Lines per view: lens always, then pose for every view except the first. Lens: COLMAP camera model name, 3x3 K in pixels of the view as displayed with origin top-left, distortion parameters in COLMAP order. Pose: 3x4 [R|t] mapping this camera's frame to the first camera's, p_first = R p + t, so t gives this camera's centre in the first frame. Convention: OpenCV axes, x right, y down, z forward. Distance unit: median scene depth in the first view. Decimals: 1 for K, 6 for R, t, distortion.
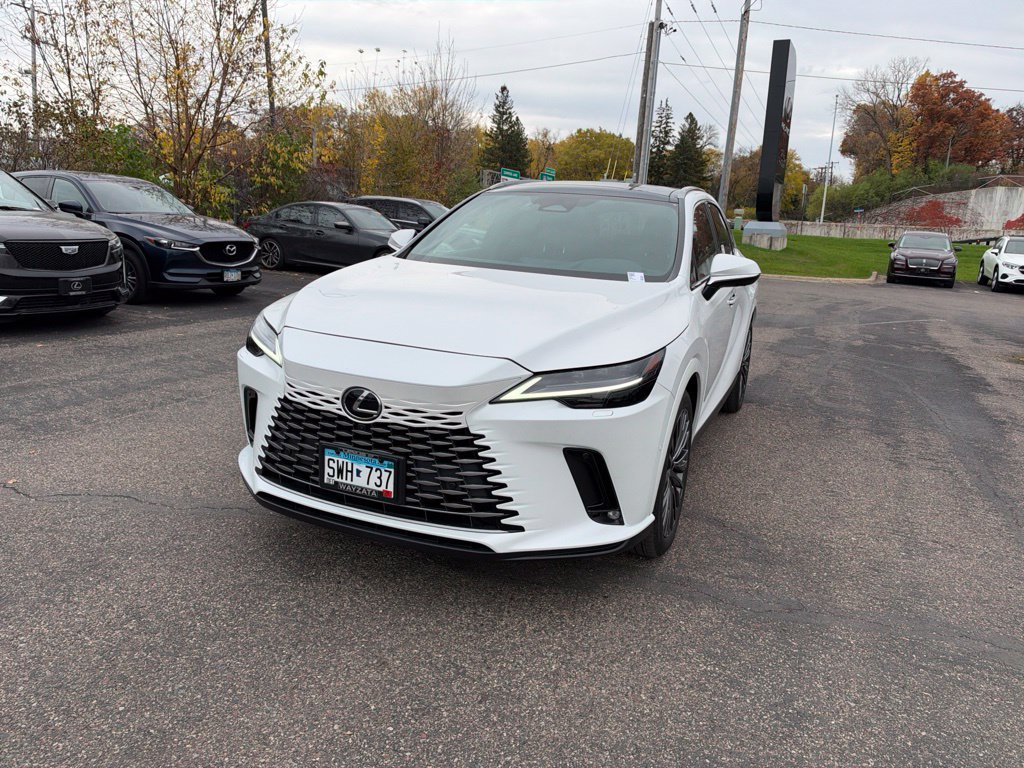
lens RADIAL K [[747.8, 0, 520.5], [0, 747.8, 372.1], [0, 0, 1]] dist [0.002227, -0.015273]
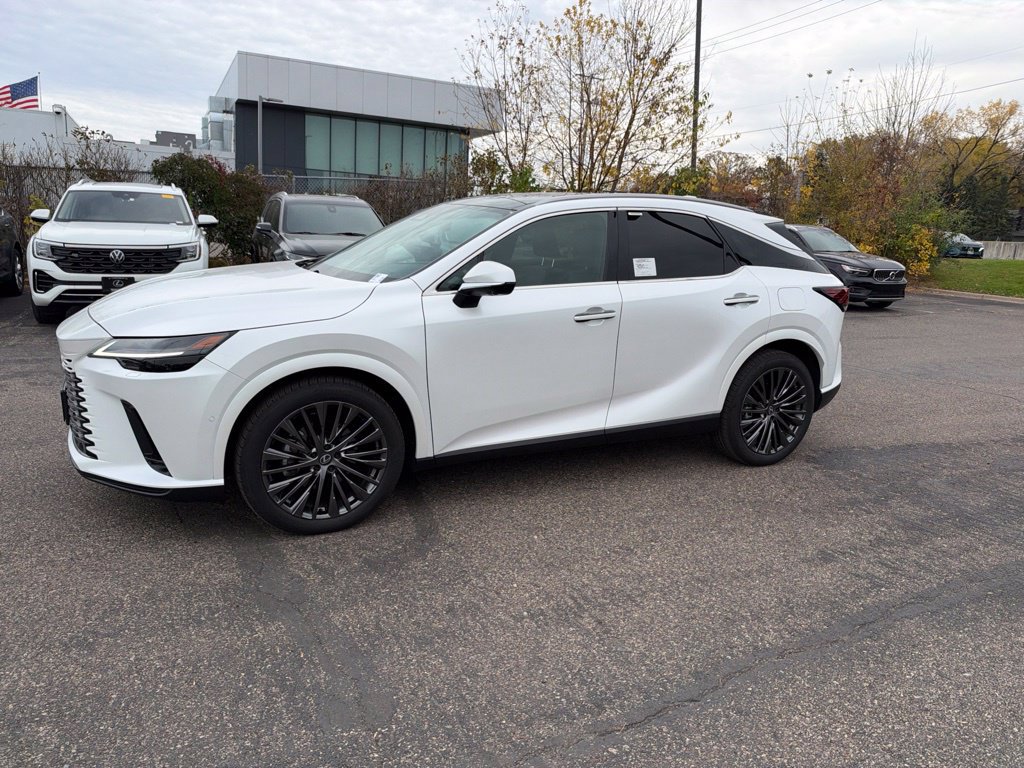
lens RADIAL K [[741.6, 0, 518.4], [0, 741.6, 387.0], [0, 0, 1]] dist [0.006810, -0.022889]
pose [[0.765961, 0.117892, -0.631985, 1.316169], [-0.132977, 0.990837, 0.023666, -0.035957], [0.628984, 0.065912, 0.774619, 0.439179]]
